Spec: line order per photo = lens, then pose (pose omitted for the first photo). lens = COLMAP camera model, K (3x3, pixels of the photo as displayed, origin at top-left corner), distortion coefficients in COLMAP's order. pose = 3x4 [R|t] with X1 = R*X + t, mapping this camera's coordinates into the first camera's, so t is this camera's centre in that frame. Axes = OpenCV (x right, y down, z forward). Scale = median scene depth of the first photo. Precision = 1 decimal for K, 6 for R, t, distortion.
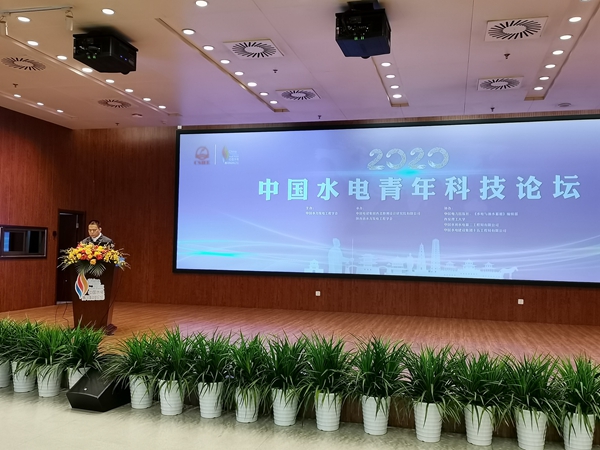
lens RADIAL K [[582.1, 0, 299.4], [0, 582.1, 236.0], [0, 0, 1]] dist [0.035737, 0.000000]
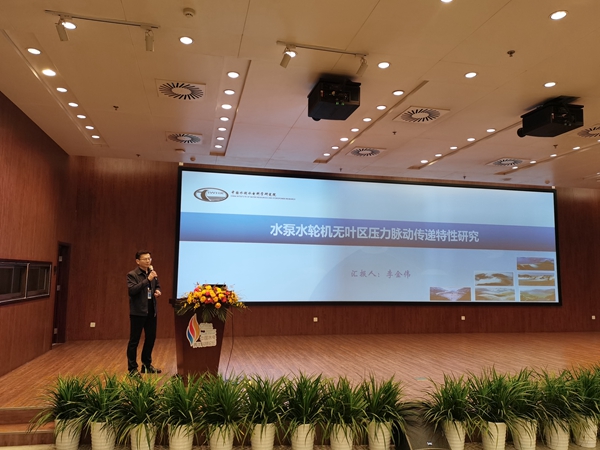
lens RADIAL K [[461.6, 0, 301.8], [0, 461.6, 224.5], [0, 0, 1]] dist [0.038339, -0.040800]
pose [[0.881307, 0.037576, 0.471048, -0.448497], [-0.005768, 0.997615, -0.068789, -0.026825], [-0.472509, 0.057907, 0.879421, 0.207677]]
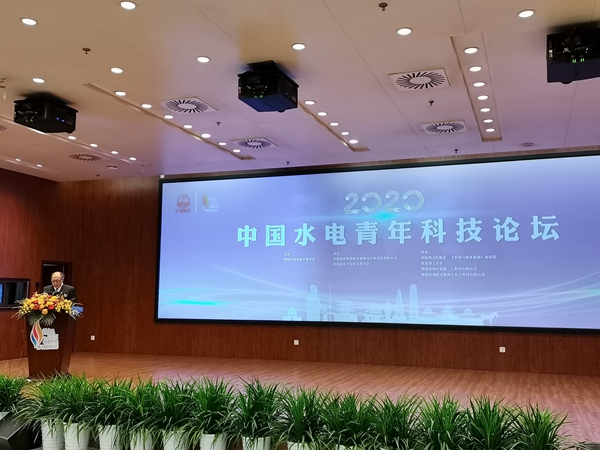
lens RADIAL K [[632.4, 0, 299.8], [0, 632.4, 229.1], [0, 0, 1]] dist [0.040311, 0.000000]
pose [[0.995851, -0.022339, -0.088209, 0.140701], [0.014740, 0.996197, -0.085878, 0.001739], [0.089792, 0.084221, 0.992393, -0.061497]]
